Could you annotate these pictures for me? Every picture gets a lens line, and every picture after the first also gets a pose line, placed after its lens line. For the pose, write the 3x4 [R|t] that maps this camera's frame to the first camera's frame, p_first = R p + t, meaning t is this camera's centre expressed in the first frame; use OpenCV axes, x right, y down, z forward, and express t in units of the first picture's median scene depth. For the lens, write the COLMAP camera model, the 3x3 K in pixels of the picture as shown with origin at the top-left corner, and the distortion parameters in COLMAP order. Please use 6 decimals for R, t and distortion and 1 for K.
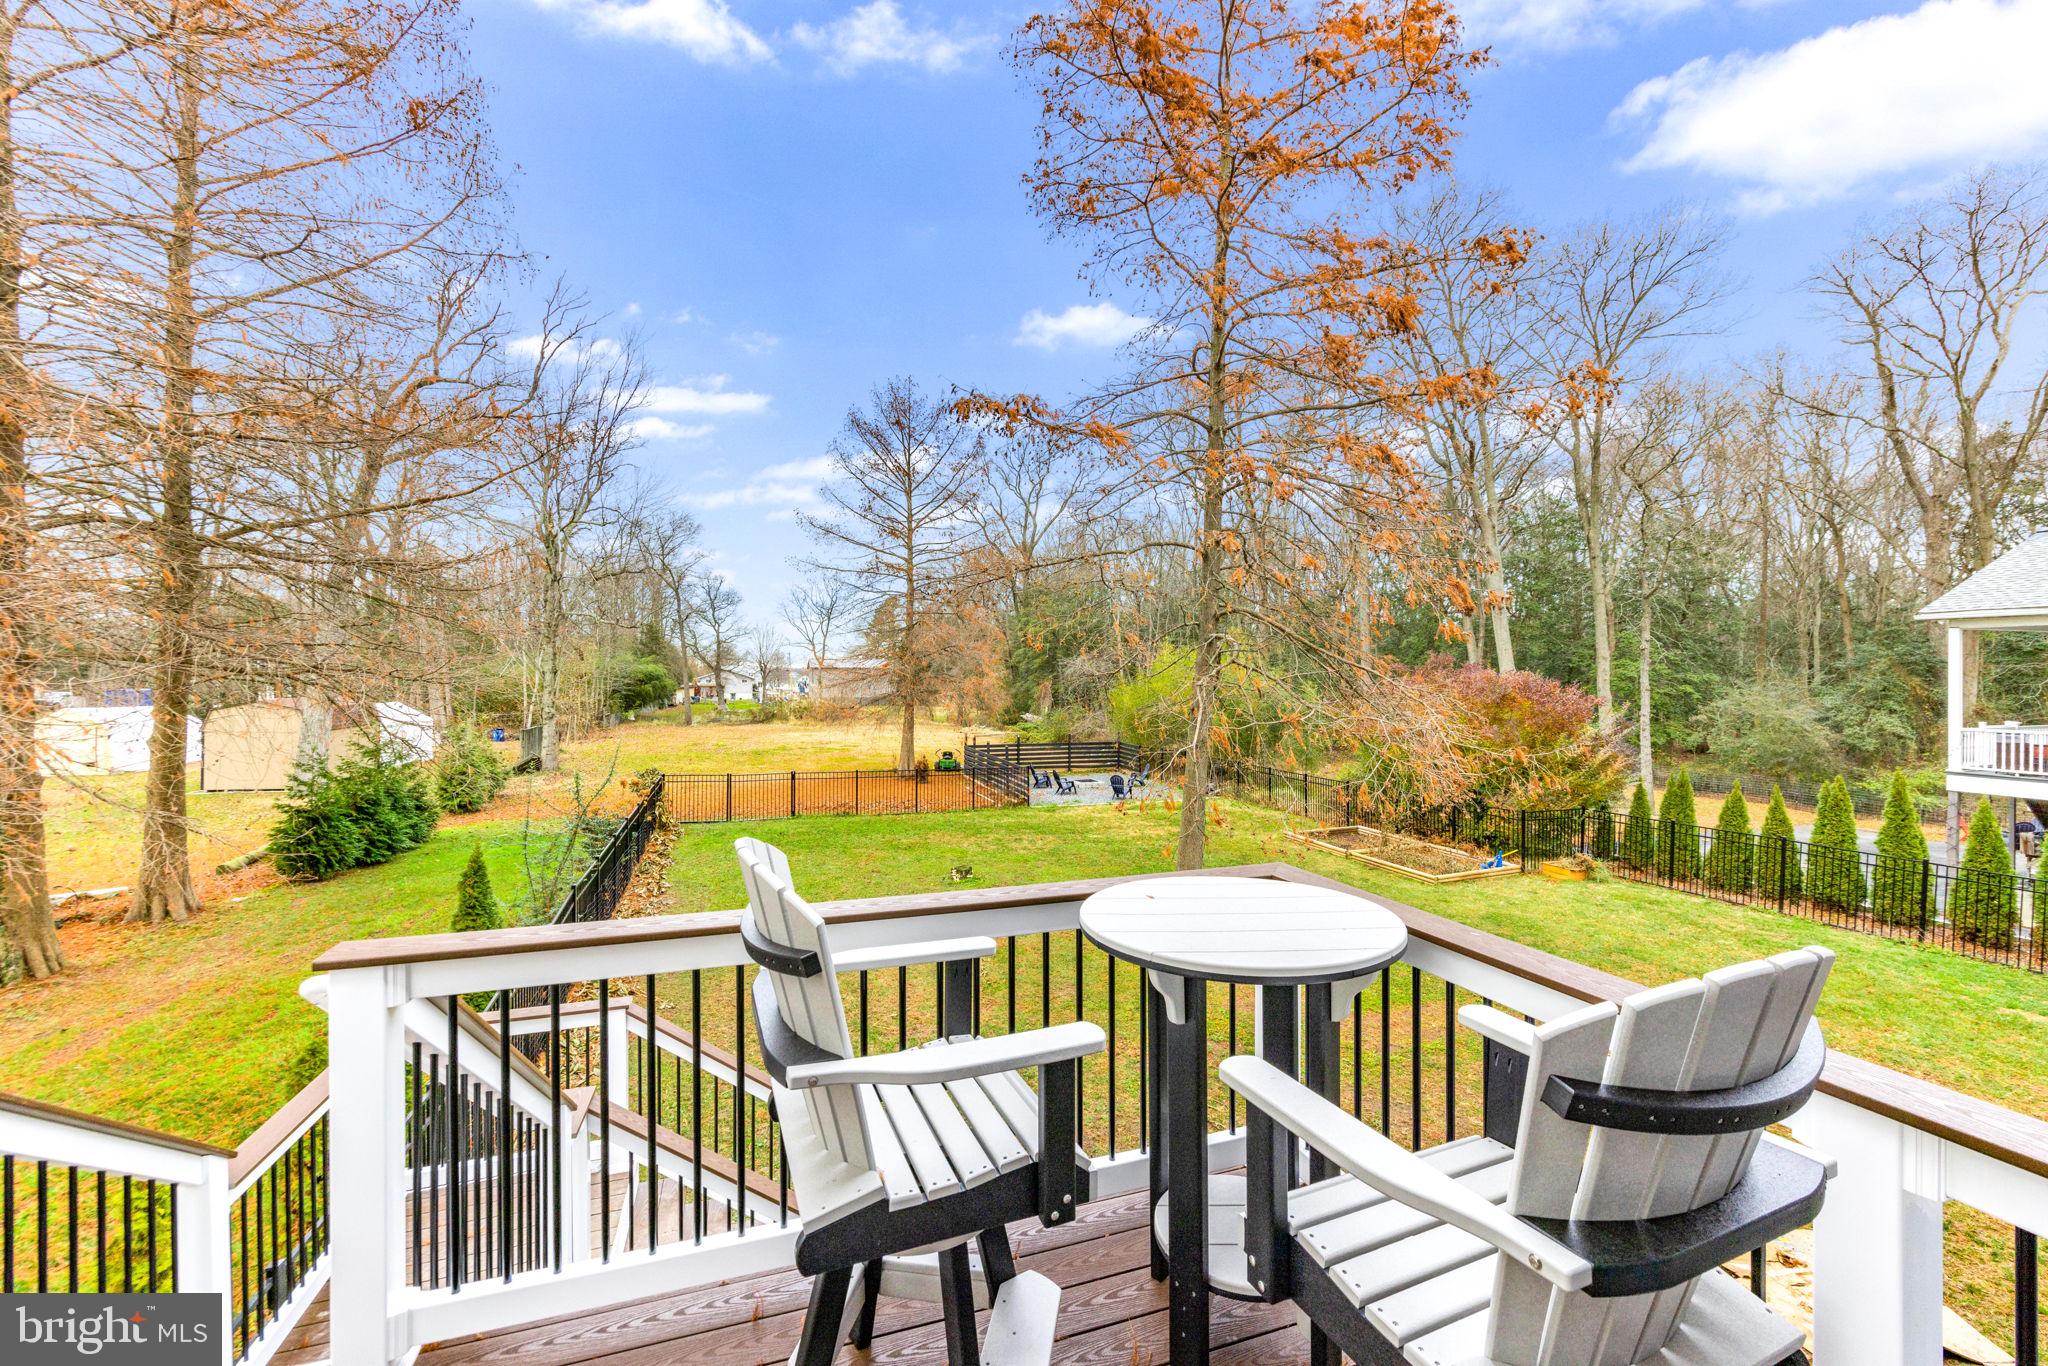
lens RADIAL K [[827.9, 0, 1034.4], [0, 827.9, 684.4], [0, 0, 1]] dist [0.000618, -0.000068]
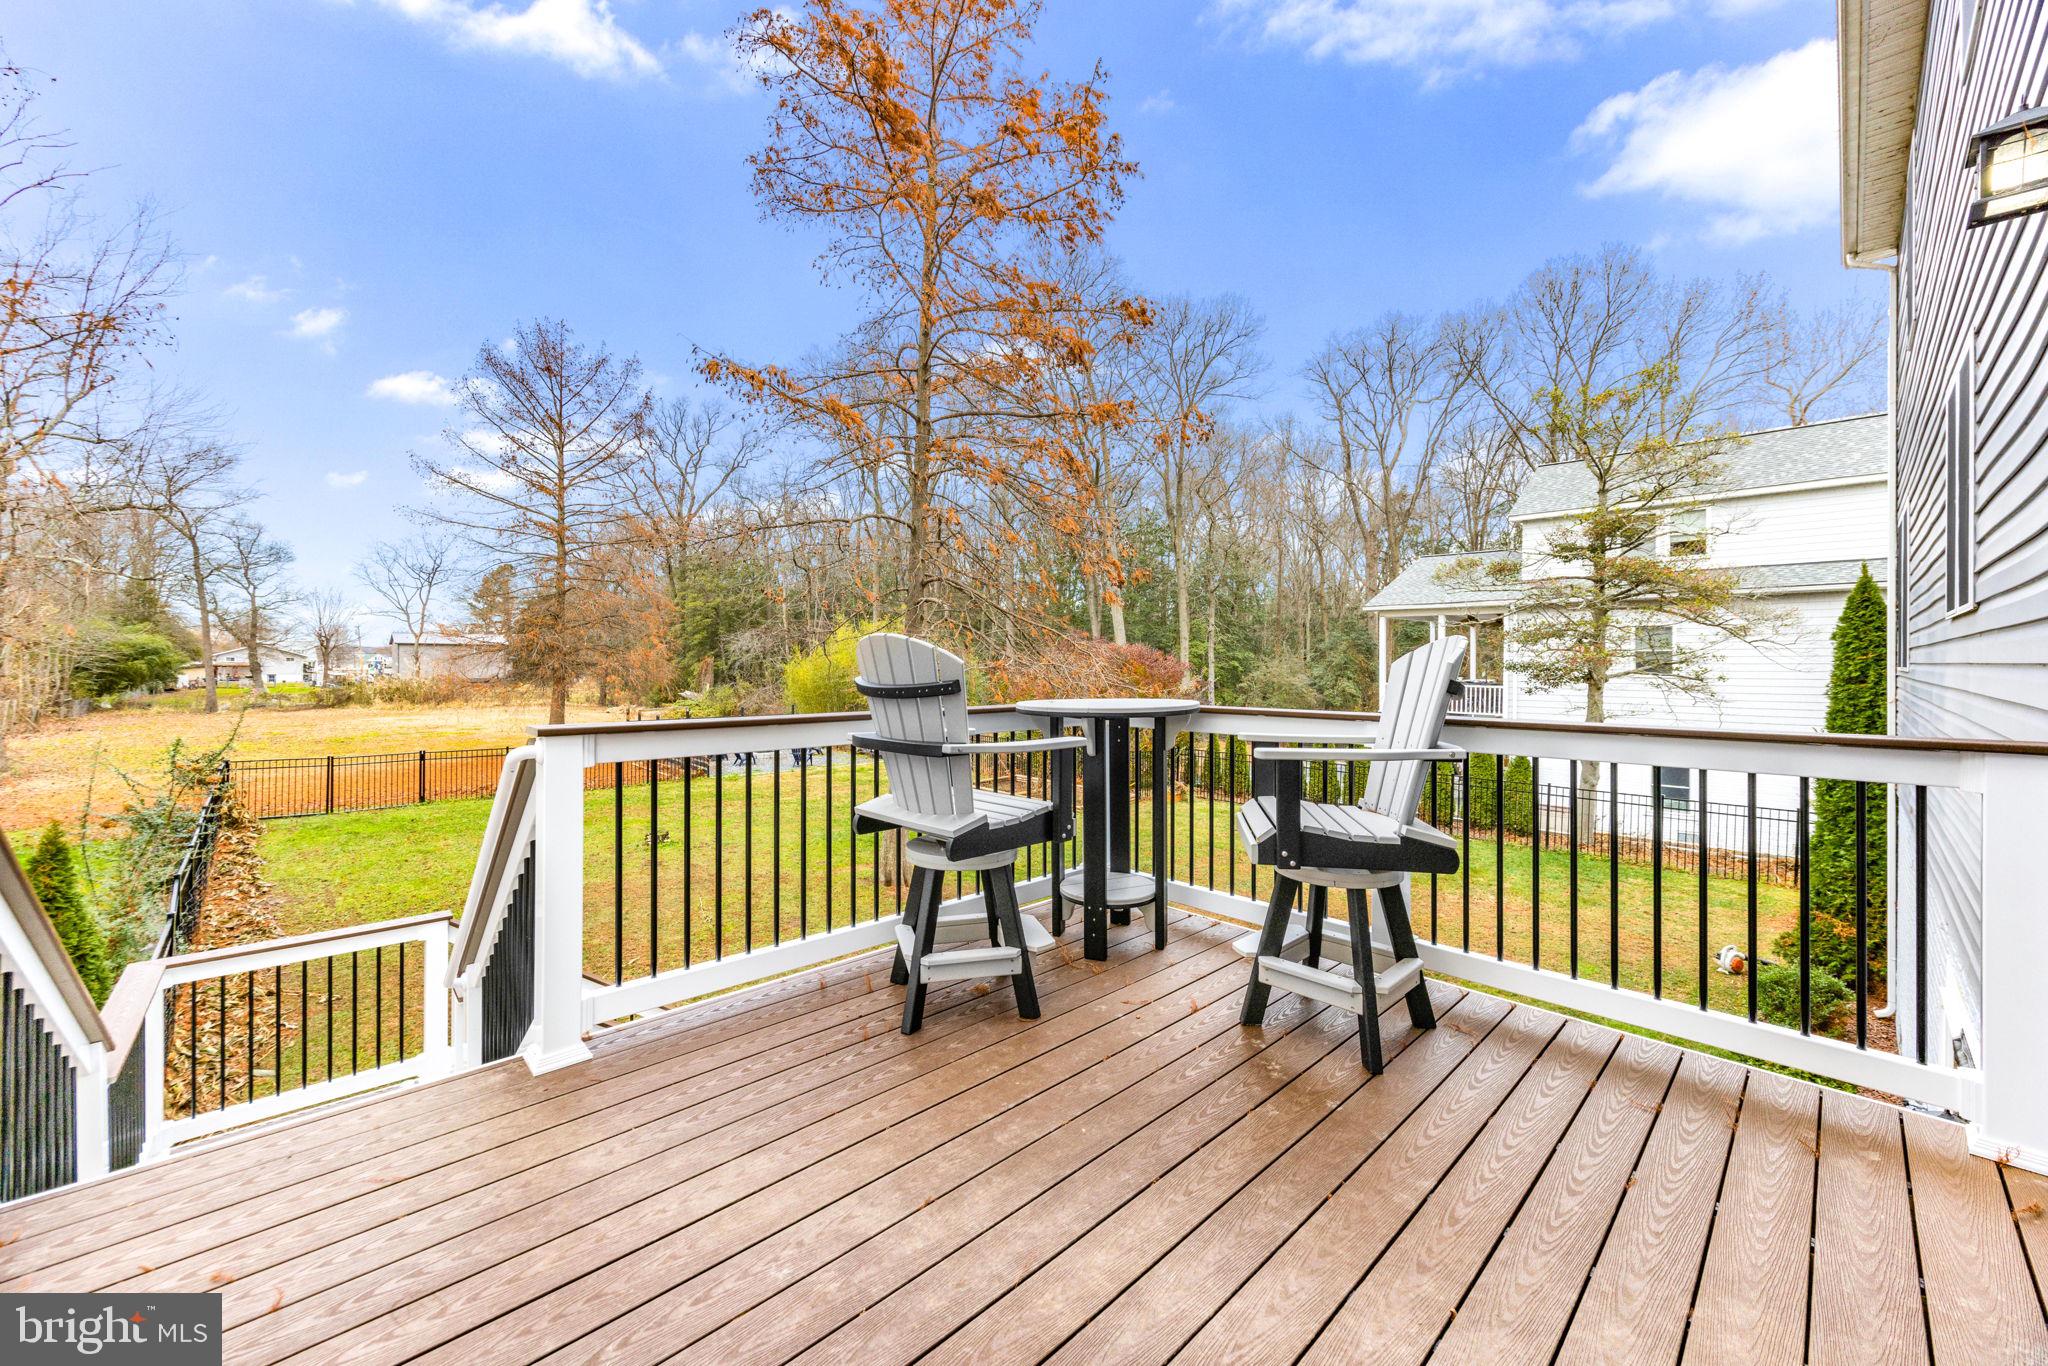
lens RADIAL K [[827.9, 0, 1034.4], [0, 827.9, 684.4], [0, 0, 1]] dist [0.000618, -0.000068]
pose [[0.901401, -0.006860, 0.432931, -0.078793], [0.003789, 0.999961, 0.007955, 0.027467], [-0.432969, -0.005530, 0.901392, -0.059572]]
